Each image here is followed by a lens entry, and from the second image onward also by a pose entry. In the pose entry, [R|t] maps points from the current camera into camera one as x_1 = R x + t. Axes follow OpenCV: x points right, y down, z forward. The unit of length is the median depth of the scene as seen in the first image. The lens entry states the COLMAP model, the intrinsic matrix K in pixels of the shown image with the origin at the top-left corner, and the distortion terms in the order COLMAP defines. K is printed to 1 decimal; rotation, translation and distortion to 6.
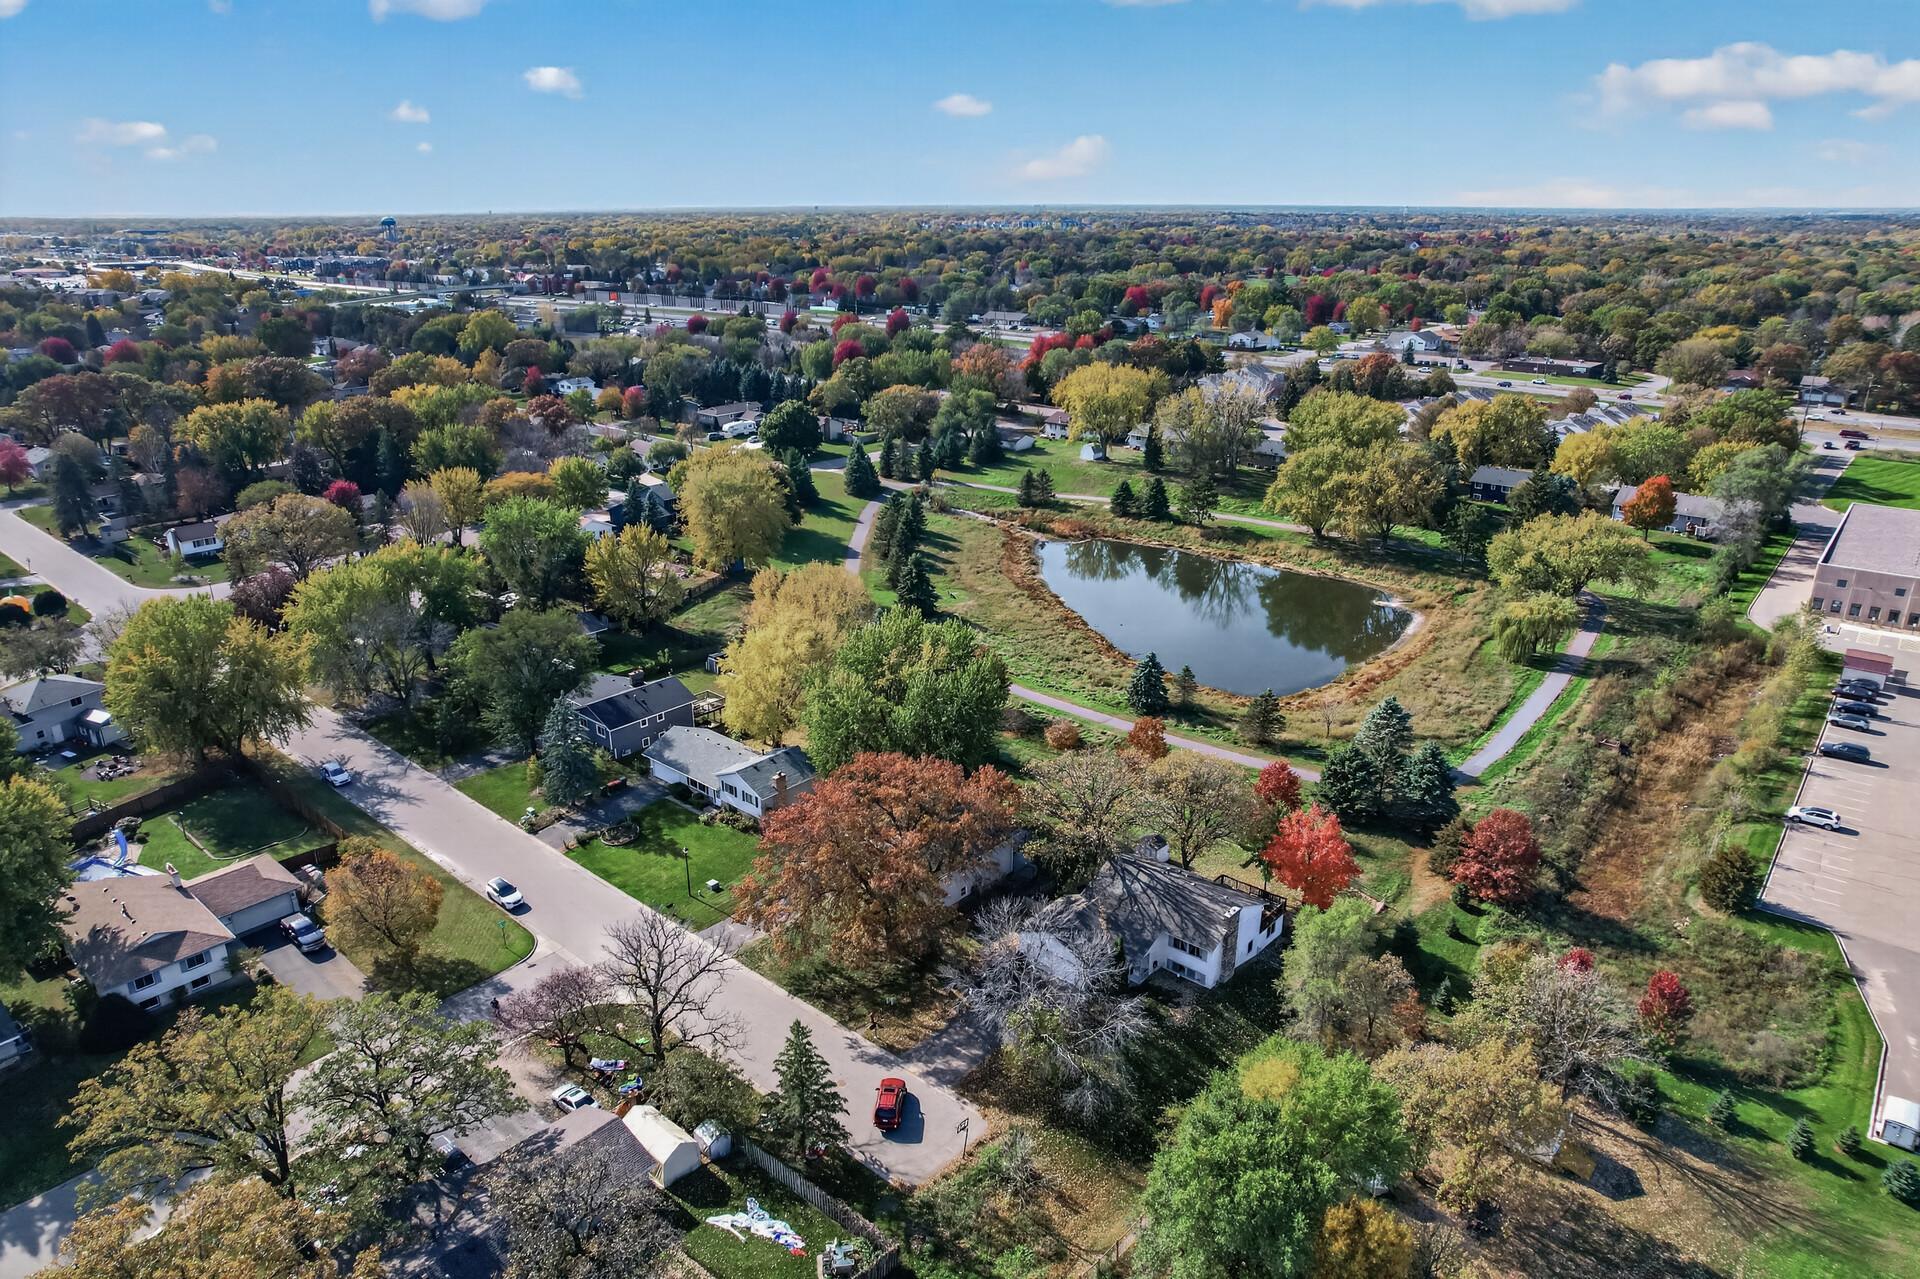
lens RADIAL K [[1233.3, 0, 971.3], [0, 1233.3, 633.4], [0, 0, 1]] dist [-0.065371, 0.050849]
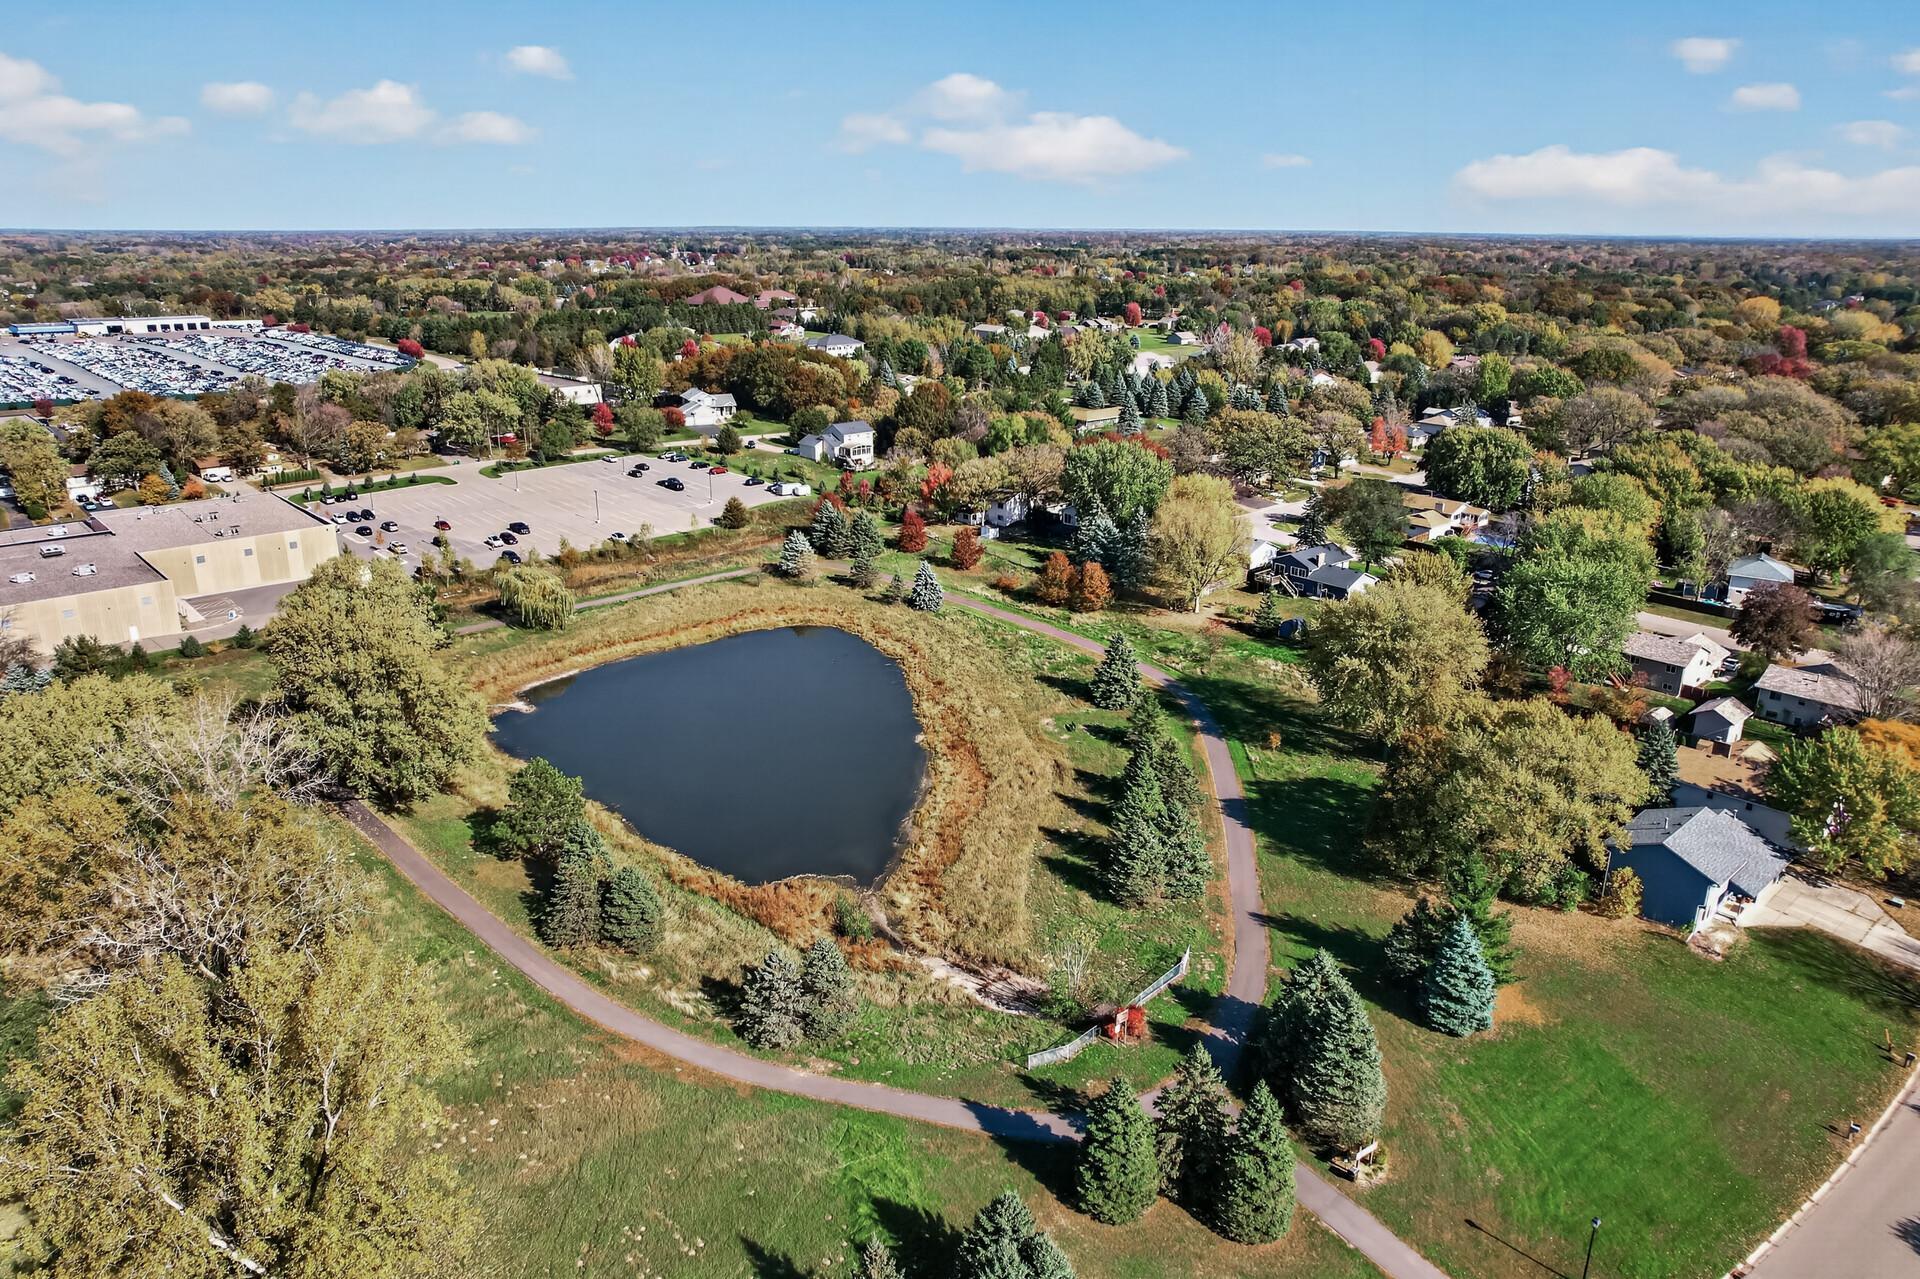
lens RADIAL K [[1231.7, 0, 1002.4], [0, 1231.7, 637.3], [0, 0, 1]] dist [-0.040417, 0.001329]
pose [[-0.994200, -0.039547, 0.100009, -0.054289], [0.030213, 0.789778, 0.612648, -0.642559], [-0.103213, 0.612116, -0.784003, 1.877664]]
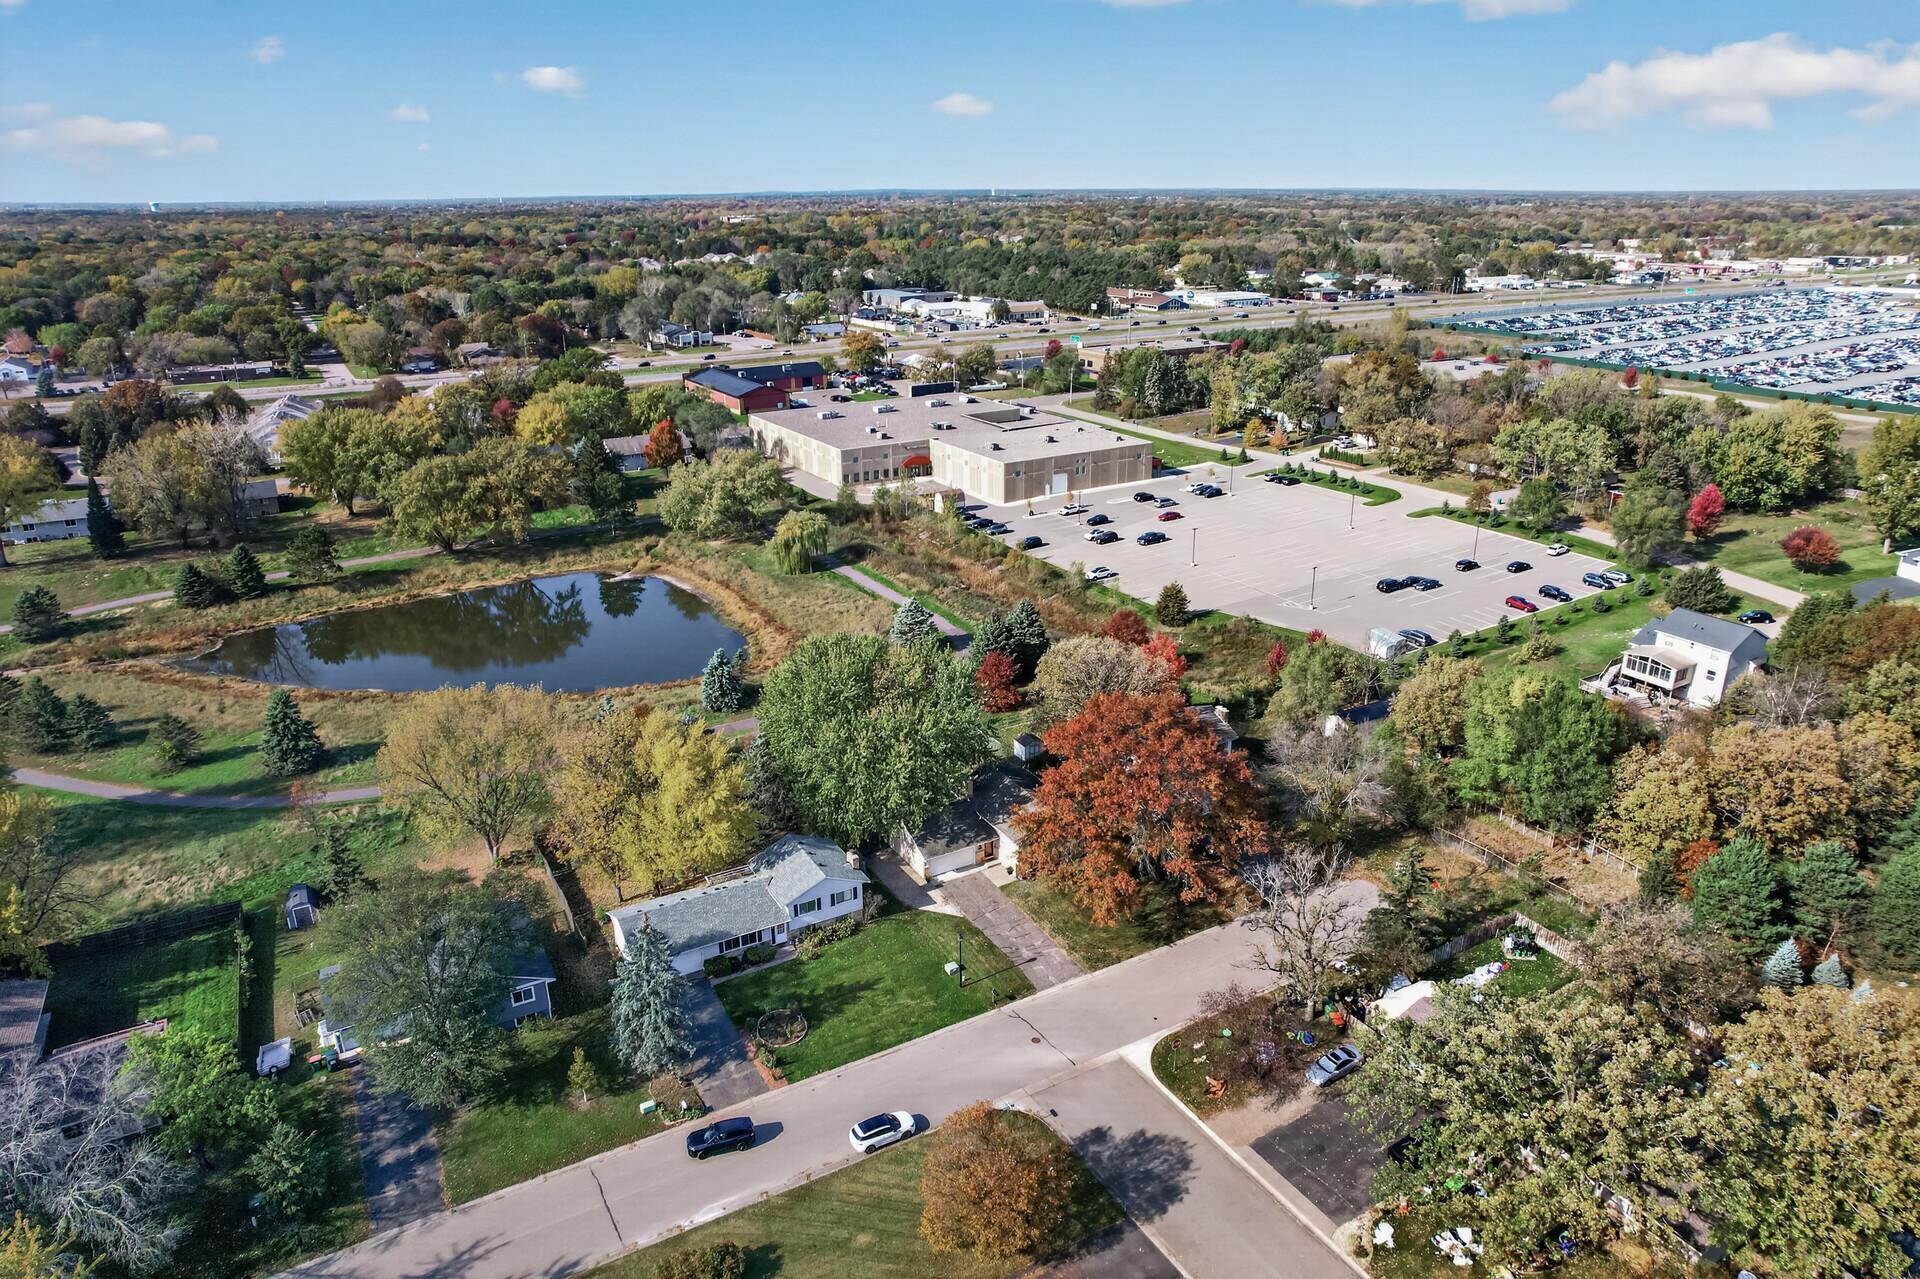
lens RADIAL K [[1233.3, 0, 971.3], [0, 1233.3, 633.4], [0, 0, 1]] dist [-0.065371, 0.050849]
pose [[0.326329, -0.324582, 0.887782, -0.598530], [0.321489, 0.921319, 0.218671, -0.134412], [-0.888906, 0.214053, 0.405002, 0.381475]]
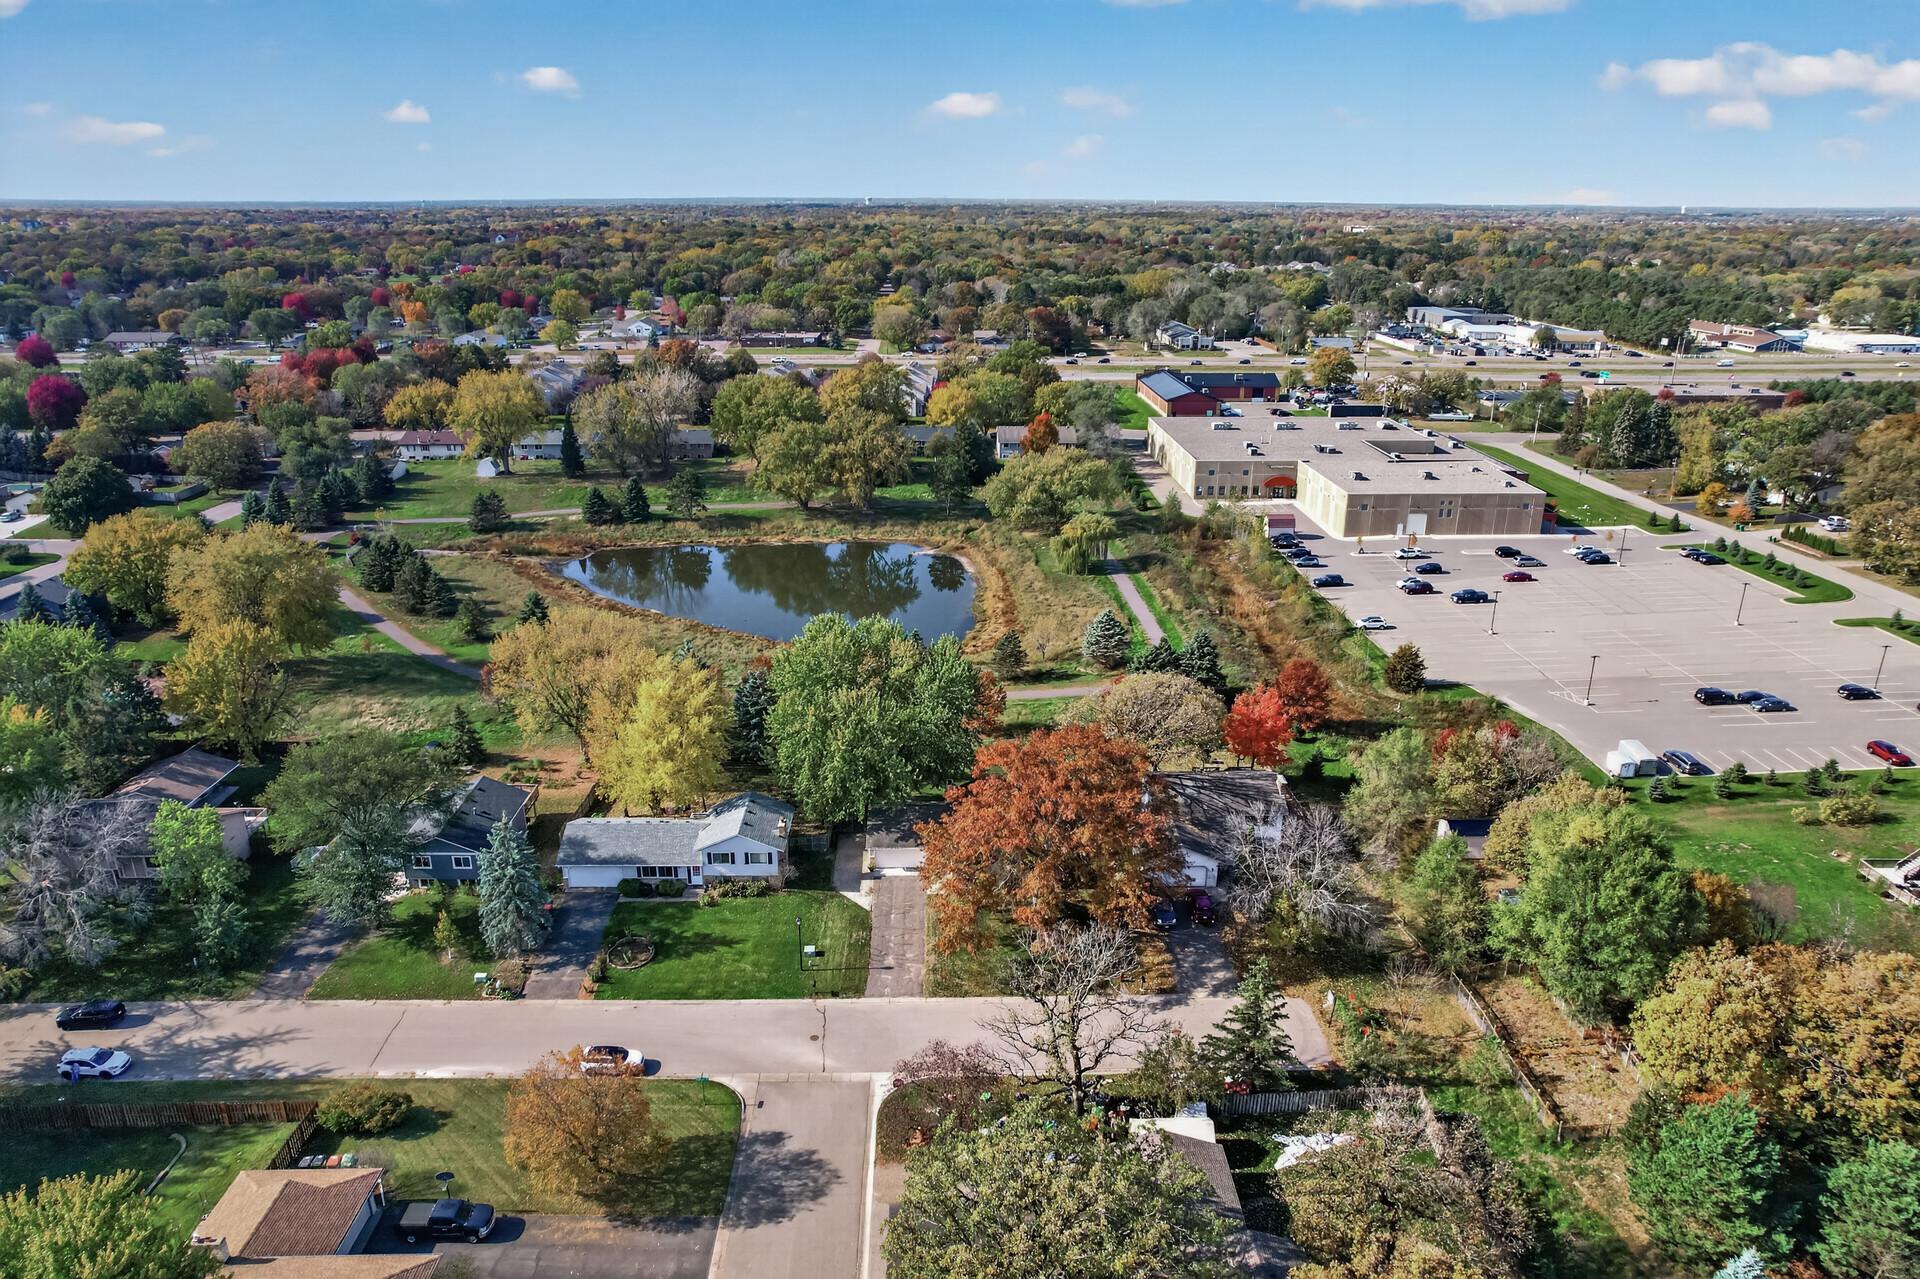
lens RADIAL K [[1233.3, 0, 971.3], [0, 1233.3, 633.4], [0, 0, 1]] dist [-0.065371, 0.050849]
pose [[0.737696, -0.222397, 0.637451, -0.423425], [0.218725, 0.971990, 0.085991, -0.047304], [-0.638721, 0.075991, 0.765677, 0.145545]]
